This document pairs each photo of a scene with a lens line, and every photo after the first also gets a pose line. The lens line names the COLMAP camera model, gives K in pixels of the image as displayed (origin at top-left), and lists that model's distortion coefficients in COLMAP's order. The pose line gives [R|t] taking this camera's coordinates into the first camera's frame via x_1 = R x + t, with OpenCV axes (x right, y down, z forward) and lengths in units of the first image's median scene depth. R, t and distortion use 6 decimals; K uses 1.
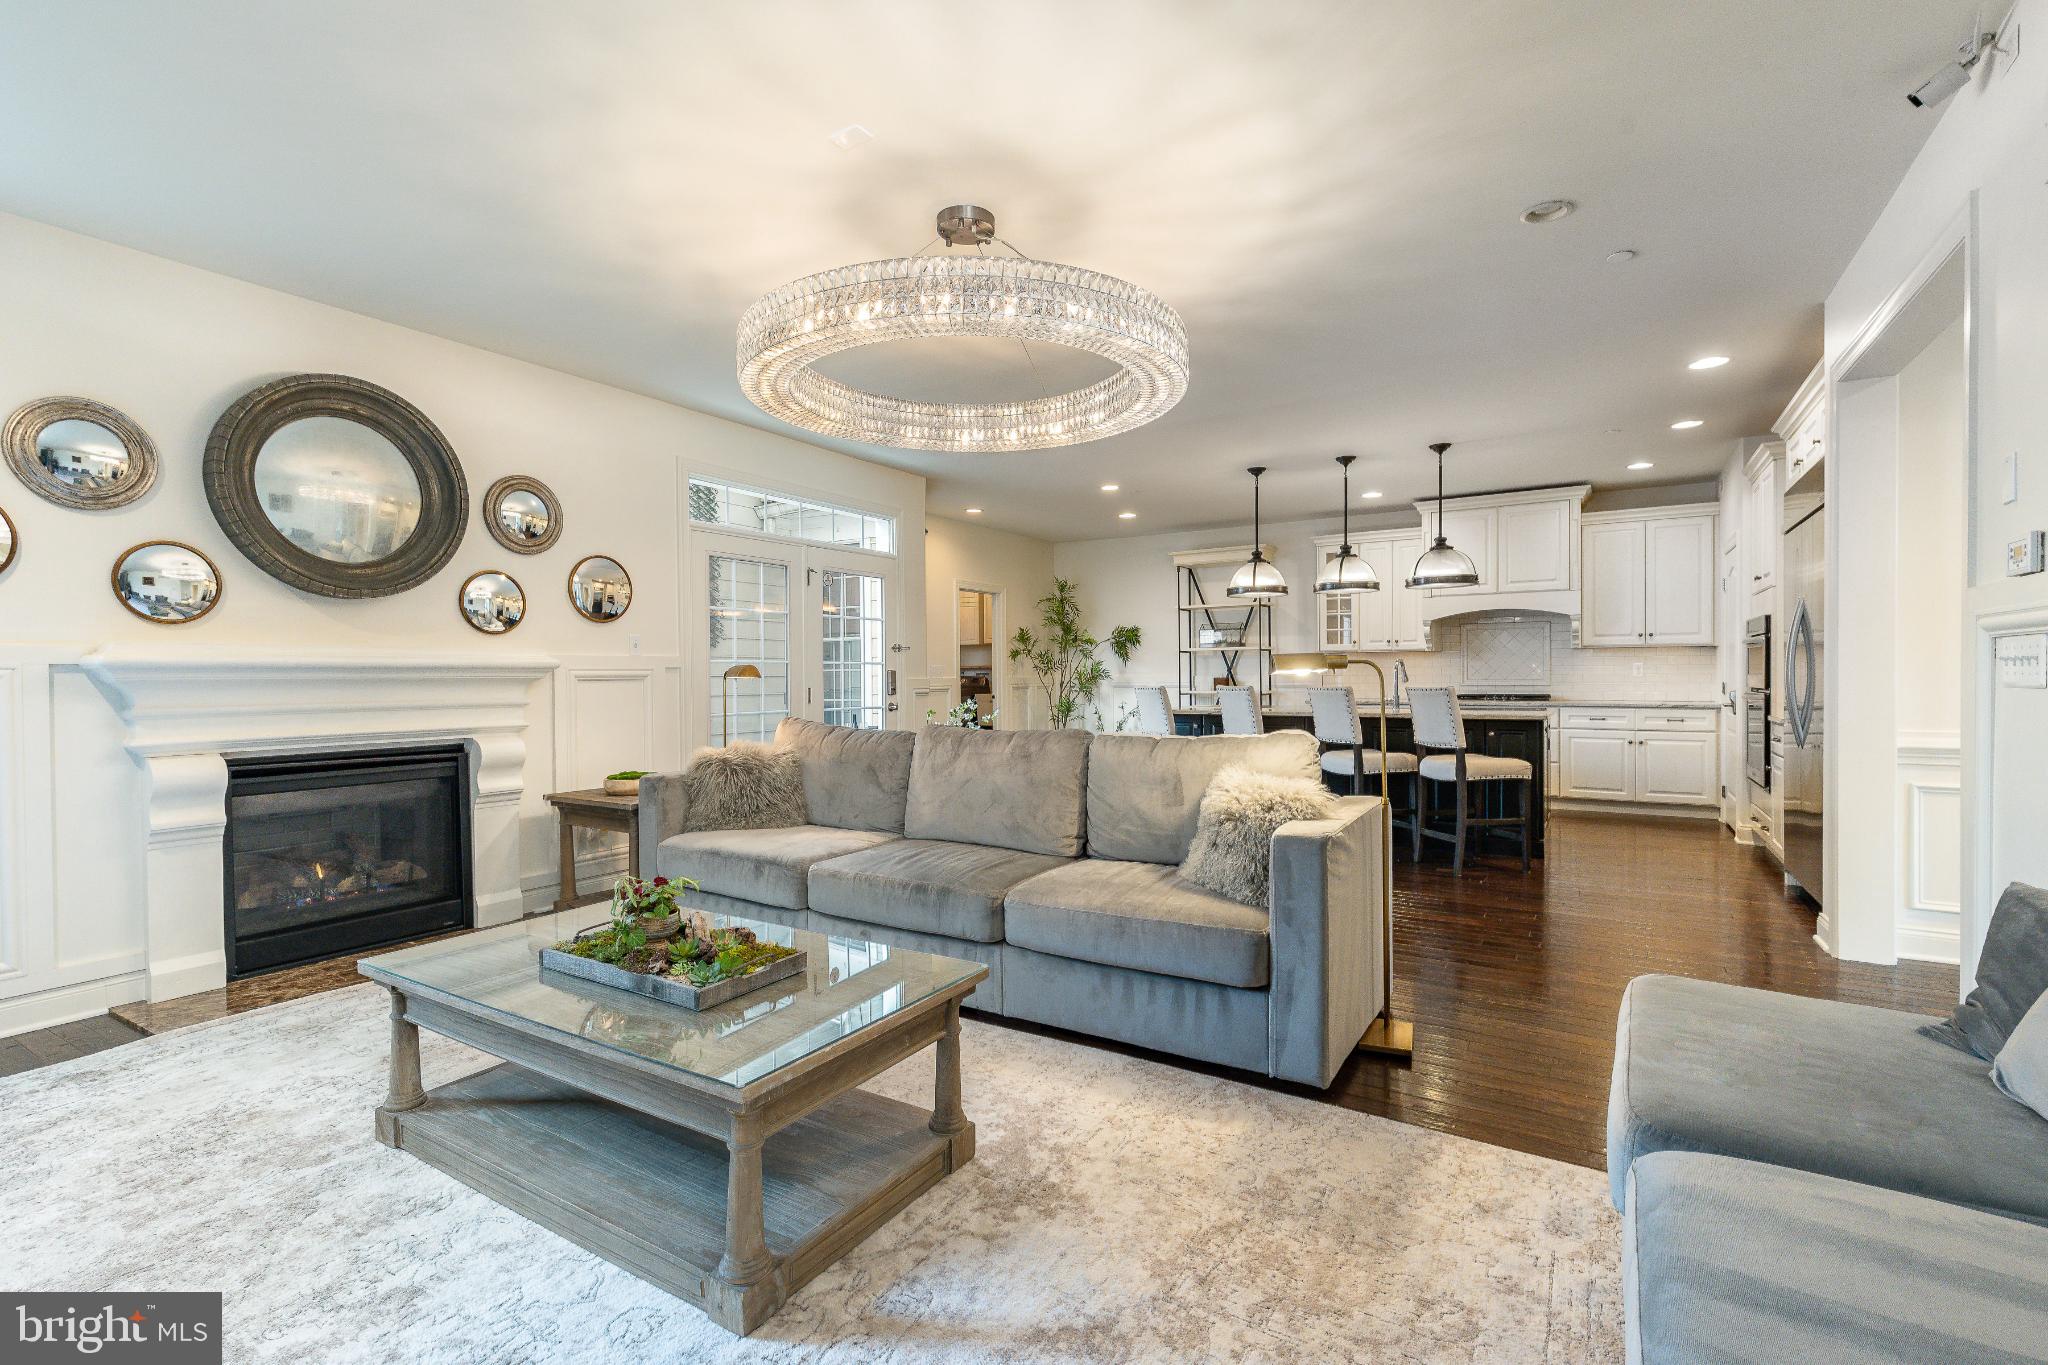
lens RADIAL K [[917.9, 0, 1032.7], [0, 917.9, 680.5], [0, 0, 1]] dist [0.004714, -0.000673]
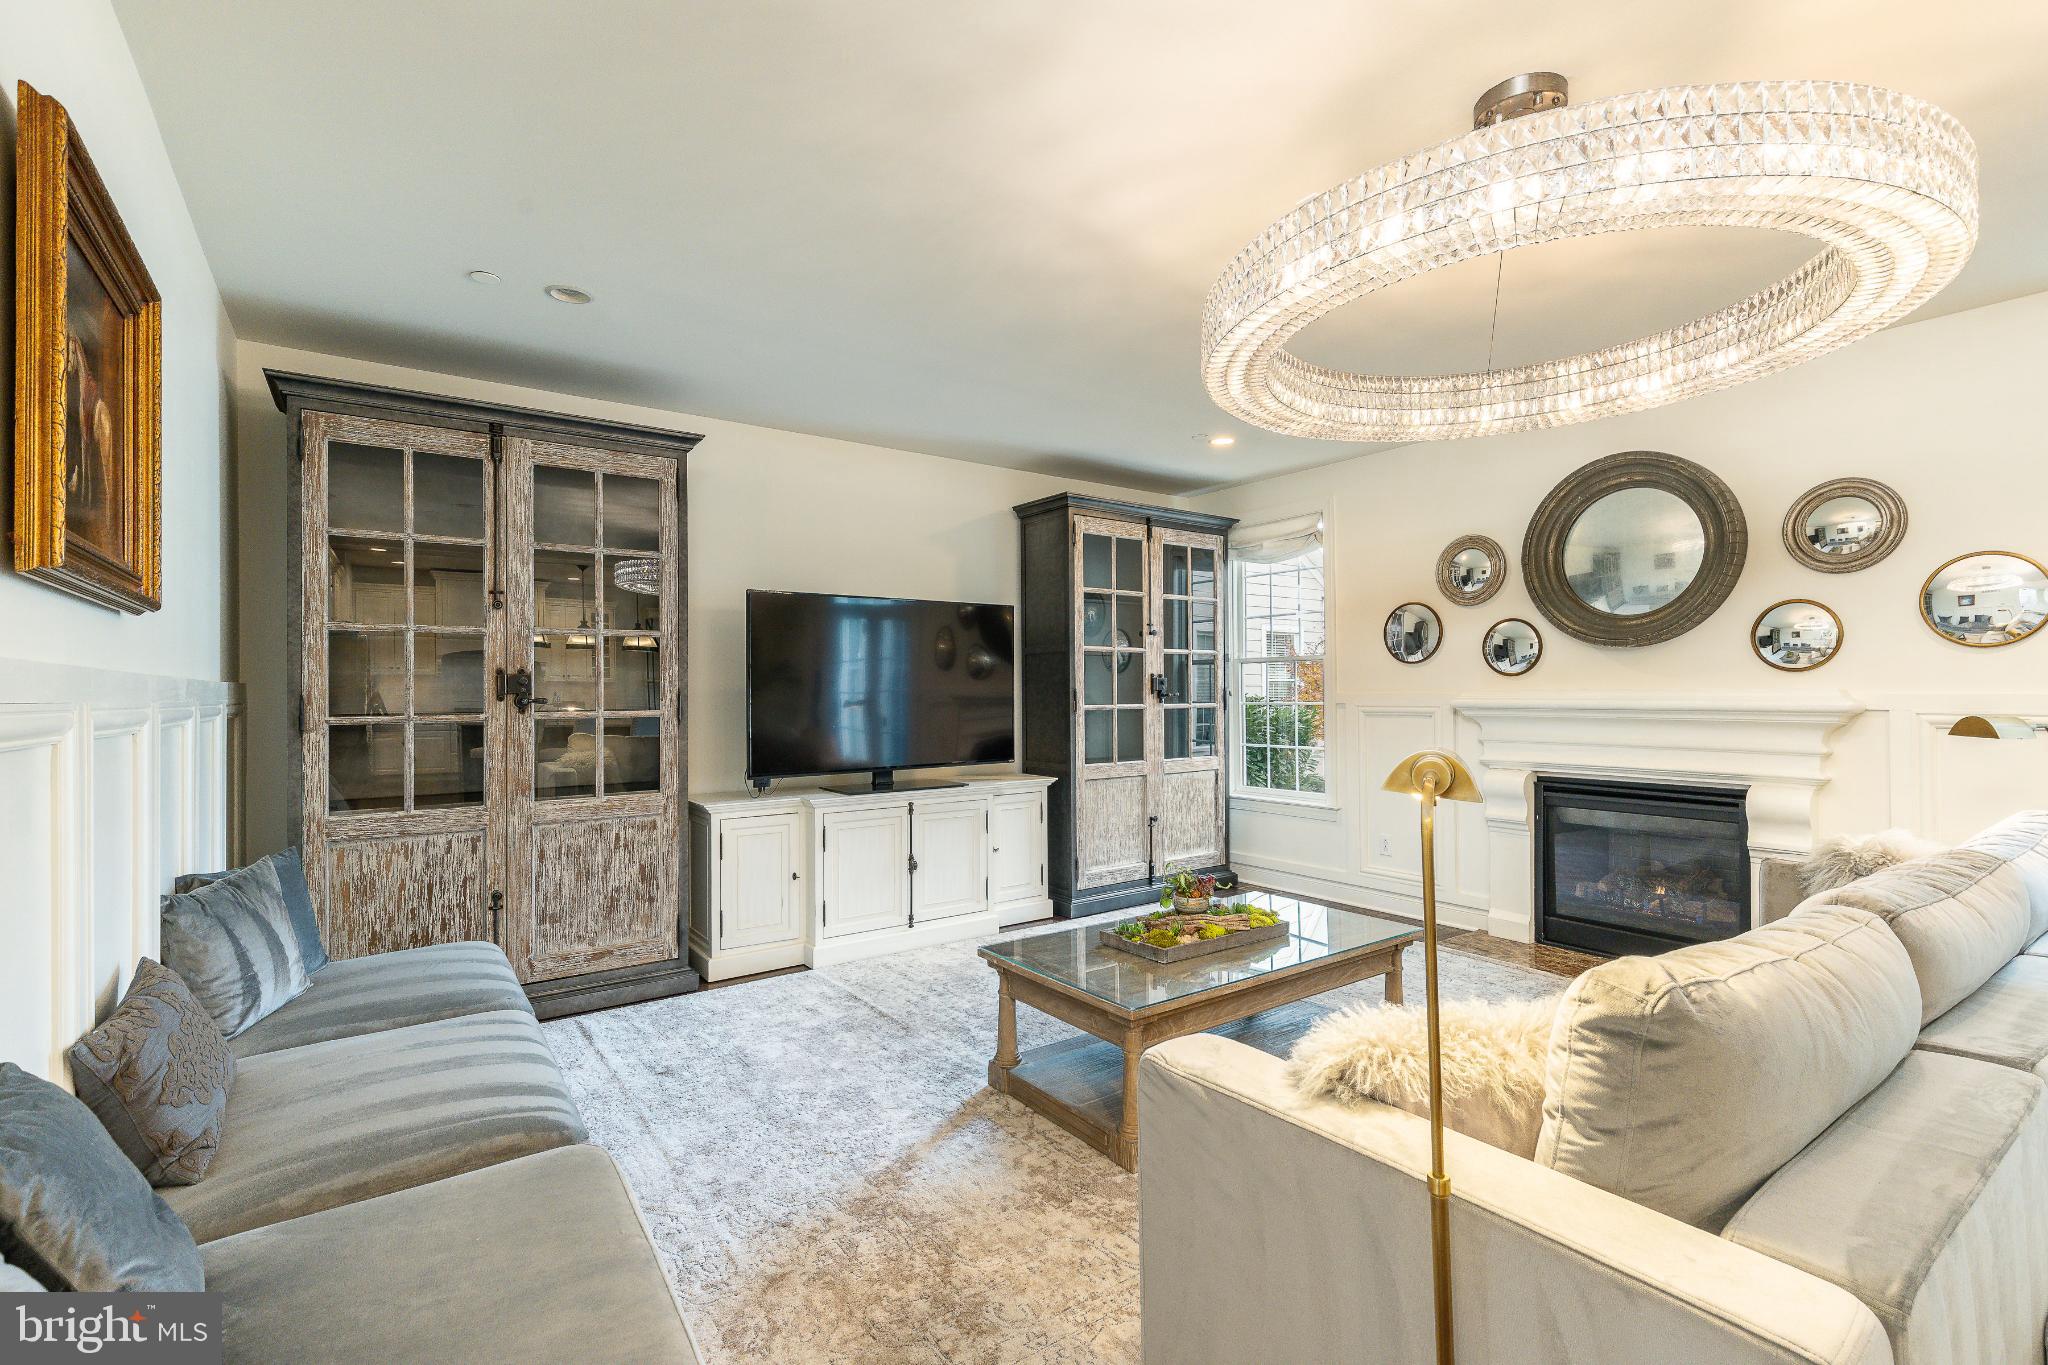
lens RADIAL K [[917.9, 0, 1028.7], [0, 917.9, 681.3], [0, 0, 1]] dist [0.004714, -0.000673]
pose [[-0.368296, -0.003219, -0.929703, 0.607979], [-0.005475, 0.999984, -0.001293, -0.043316], [0.929692, 0.004614, -0.368308, 0.771519]]
